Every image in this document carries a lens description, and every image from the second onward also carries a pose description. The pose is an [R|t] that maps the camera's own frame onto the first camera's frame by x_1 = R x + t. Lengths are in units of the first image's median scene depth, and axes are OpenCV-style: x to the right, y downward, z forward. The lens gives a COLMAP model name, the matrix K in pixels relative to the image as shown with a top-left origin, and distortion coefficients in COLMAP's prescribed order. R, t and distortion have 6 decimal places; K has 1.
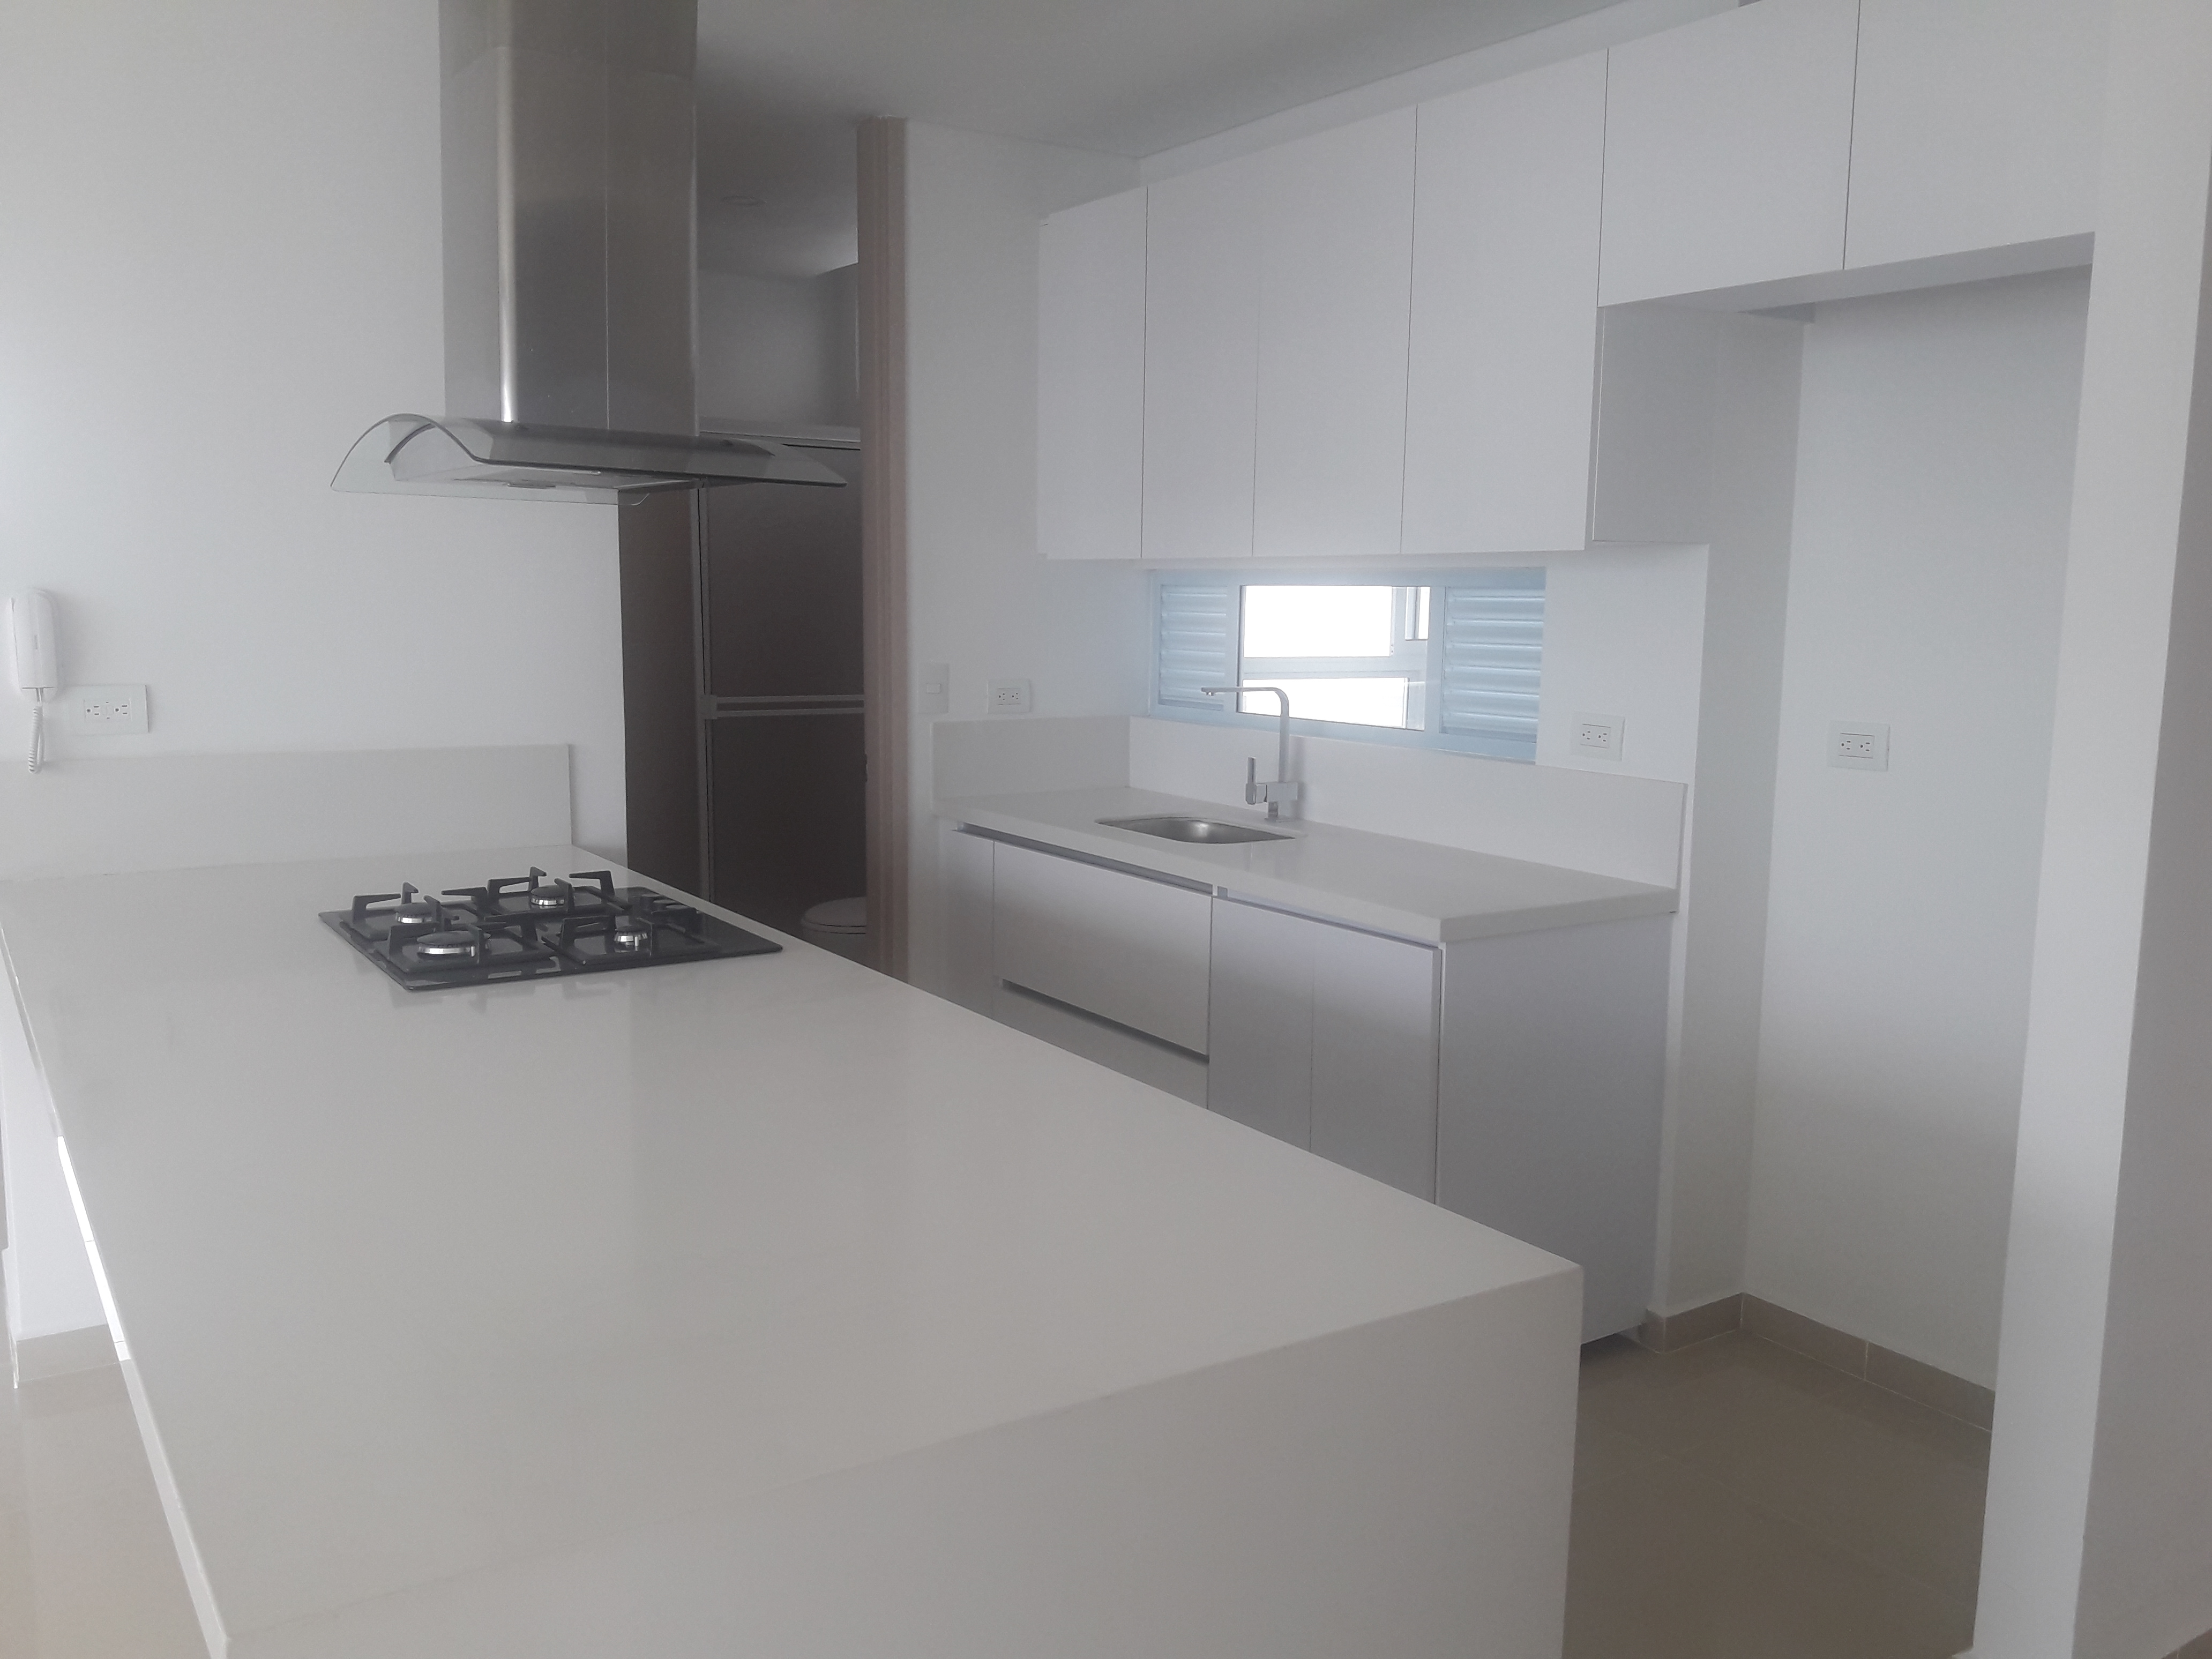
lens RADIAL K [[1834.2, 0, 1117.6], [0, 1834.2, 839.3], [0, 0, 1]] dist [0.102863, -0.190447]
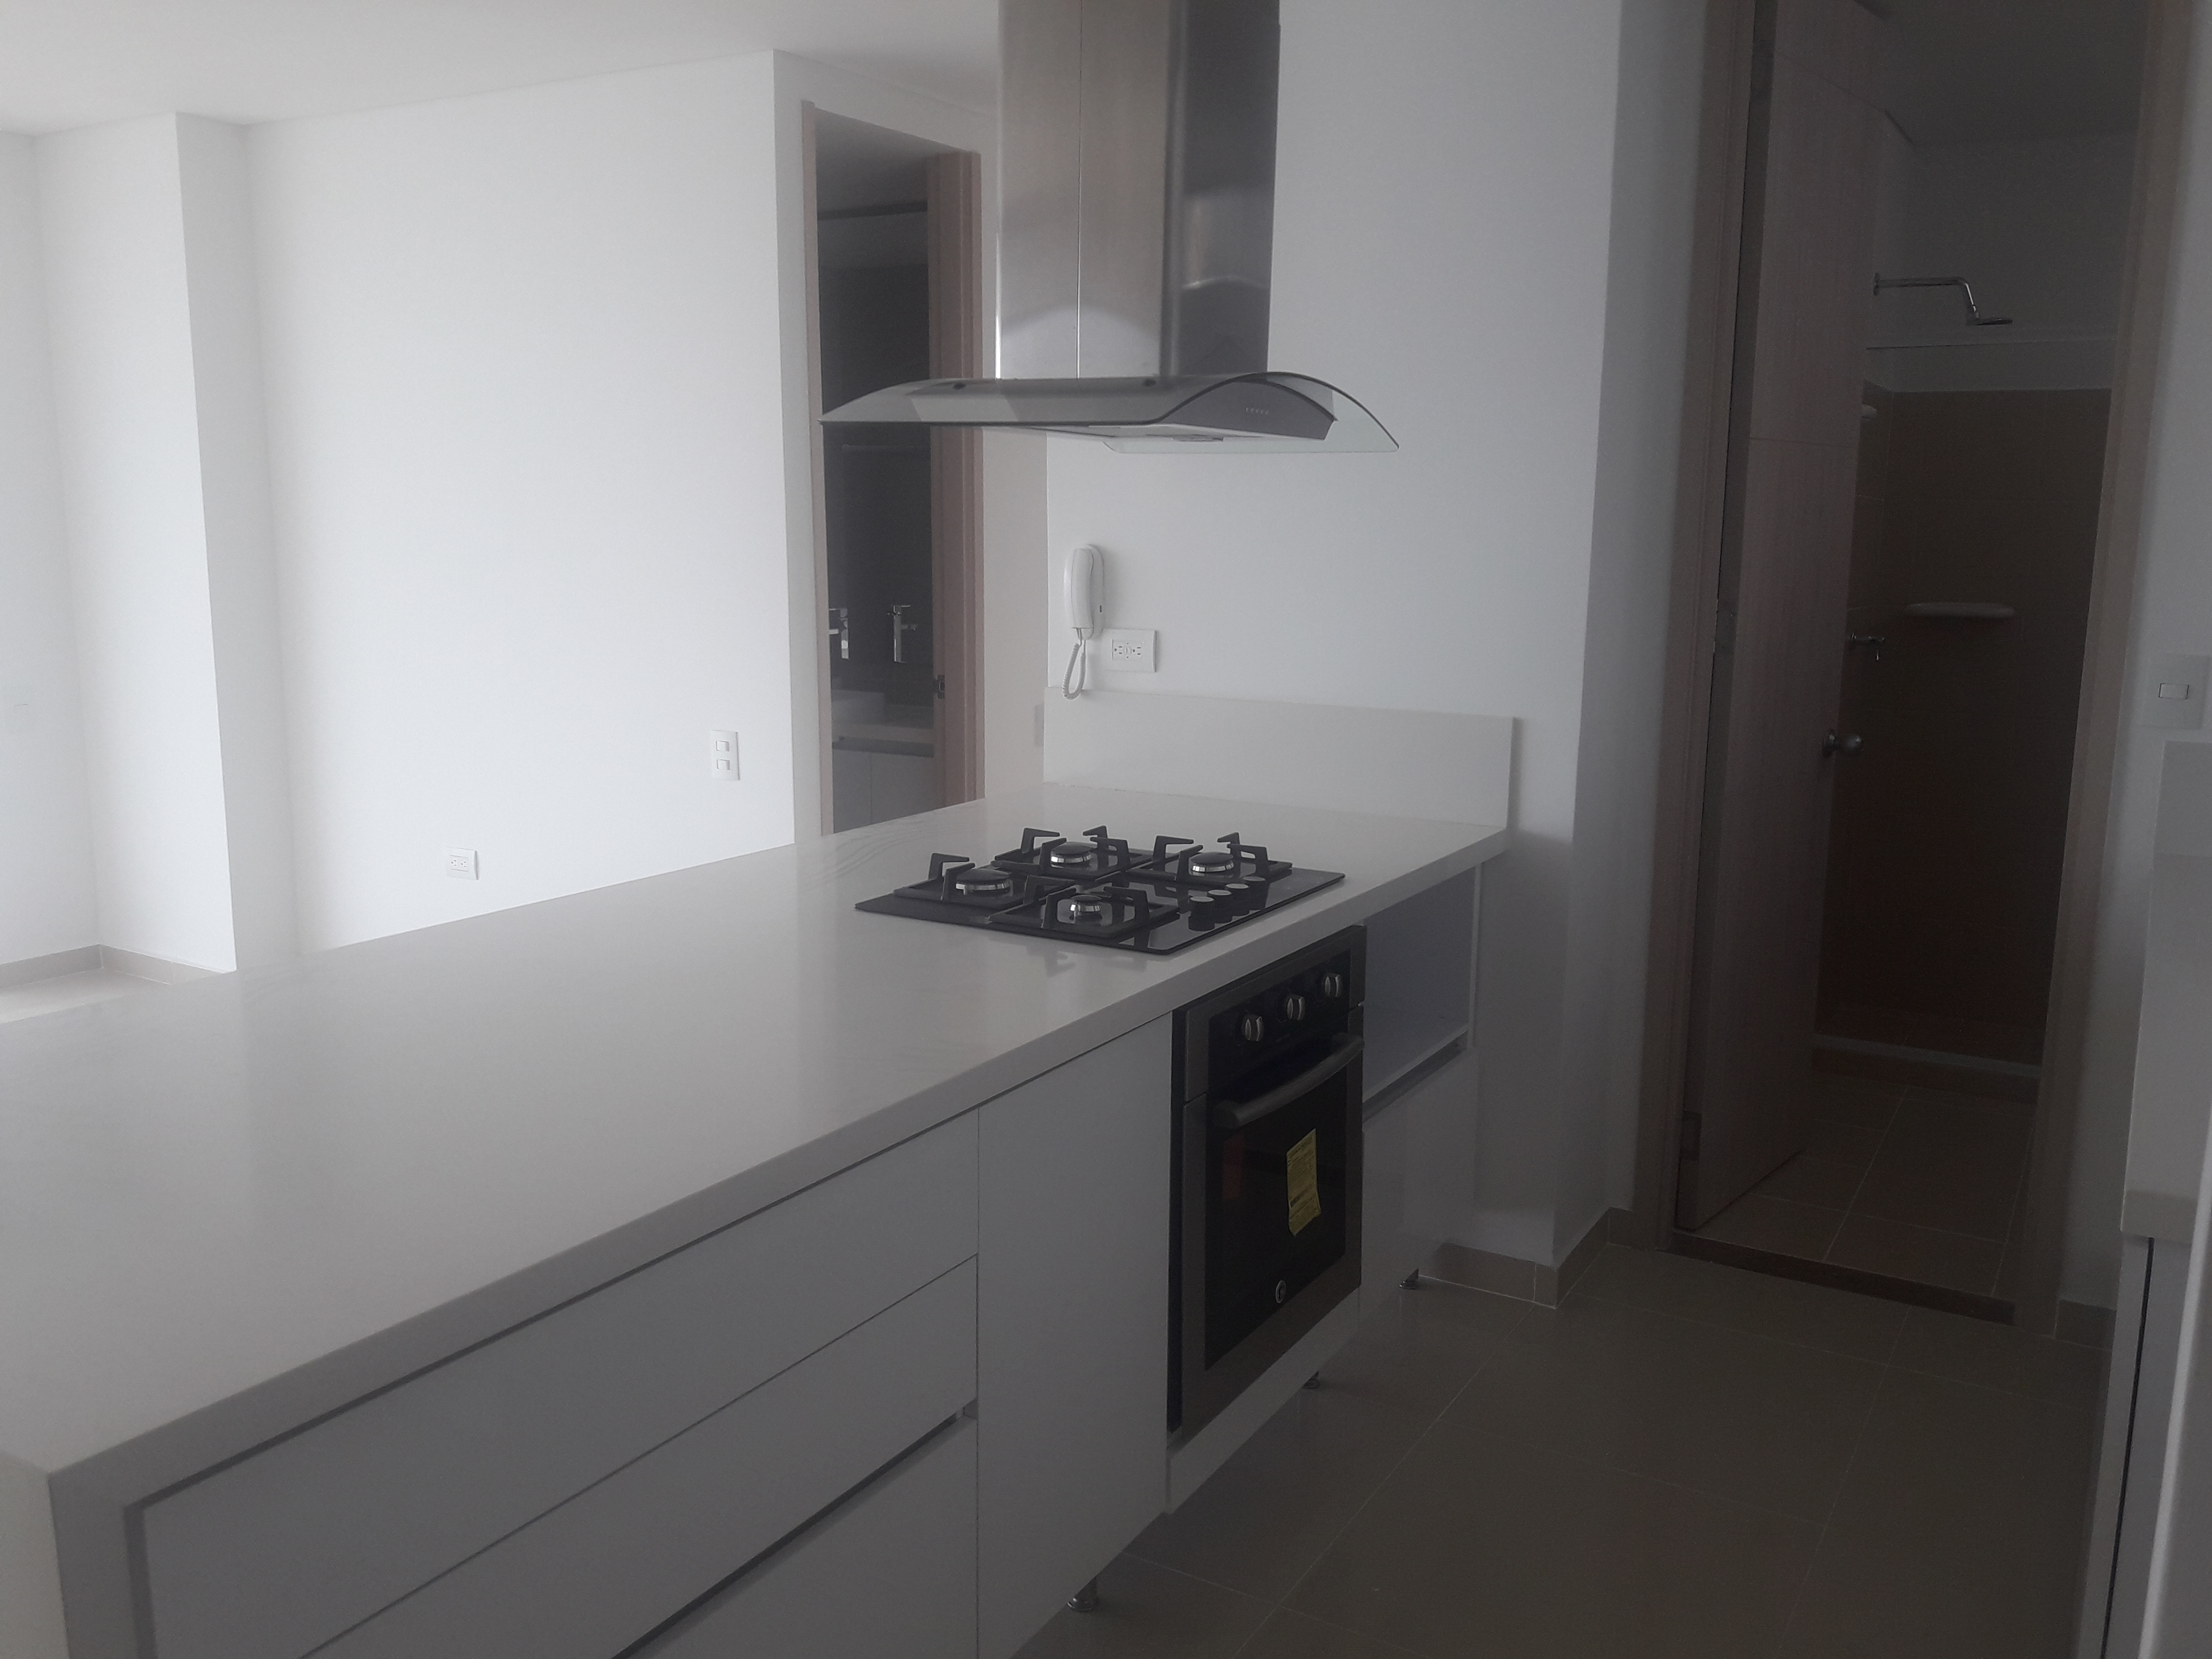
lens RADIAL K [[1834.2, 0, 1117.6], [0, 1834.2, 839.3], [0, 0, 1]] dist [0.102863, -0.190447]
pose [[0.447390, 0.146767, -0.882214, 0.477779], [-0.127245, 0.986853, 0.099646, -0.065898], [0.885241, 0.067677, 0.460184, 0.472022]]
